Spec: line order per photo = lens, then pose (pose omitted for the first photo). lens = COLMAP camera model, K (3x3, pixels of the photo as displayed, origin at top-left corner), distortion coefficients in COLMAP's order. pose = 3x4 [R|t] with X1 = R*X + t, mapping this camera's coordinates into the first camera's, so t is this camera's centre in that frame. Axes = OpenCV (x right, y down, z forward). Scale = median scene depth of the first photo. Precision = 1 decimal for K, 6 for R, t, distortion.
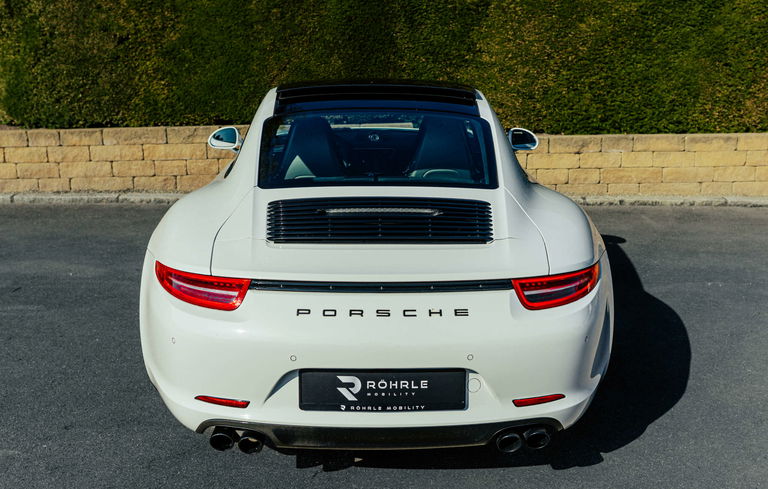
lens RADIAL K [[819.0, 0, 387.0], [0, 819.0, 244.5], [0, 0, 1]] dist [-0.025604, 0.000000]
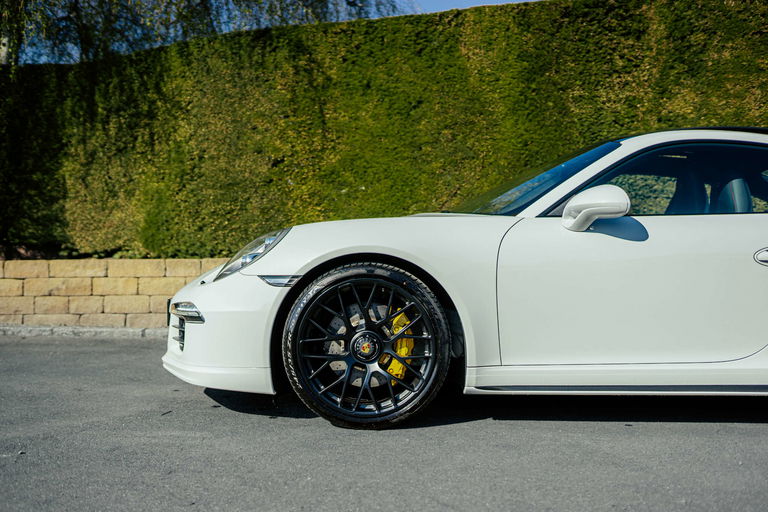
lens RADIAL K [[756.0, 0, 381.0], [0, 756.0, 248.7], [0, 0, 1]] dist [-0.034678, 0.000000]
pose [[0.996083, 0.002320, -0.088388, -0.134297], [-0.024273, 0.968424, -0.248126, 0.047383], [0.085021, 0.249300, 0.964687, 0.221984]]
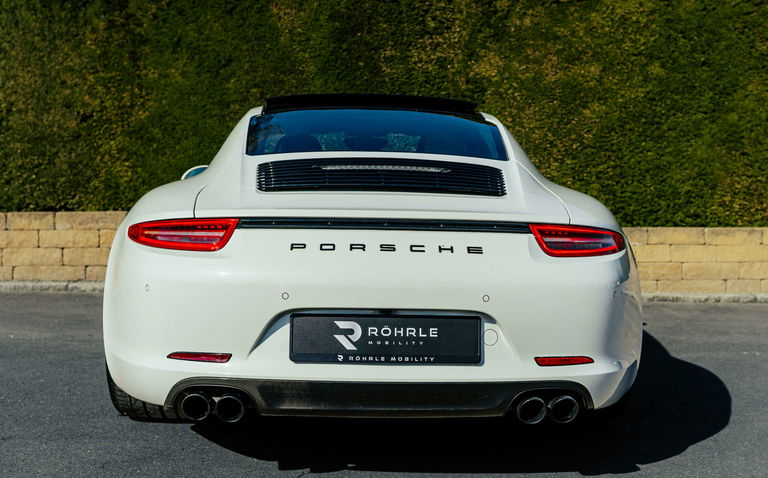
lens RADIAL K [[935.8, 0, 386.8], [0, 935.8, 203.2], [0, 0, 1]] dist [-0.035815, 0.000000]
pose [[0.999690, 0.012478, 0.021525, -0.008745], [-0.007049, 0.971744, -0.235934, 0.085953], [-0.023860, 0.235709, 0.971531, -0.000057]]
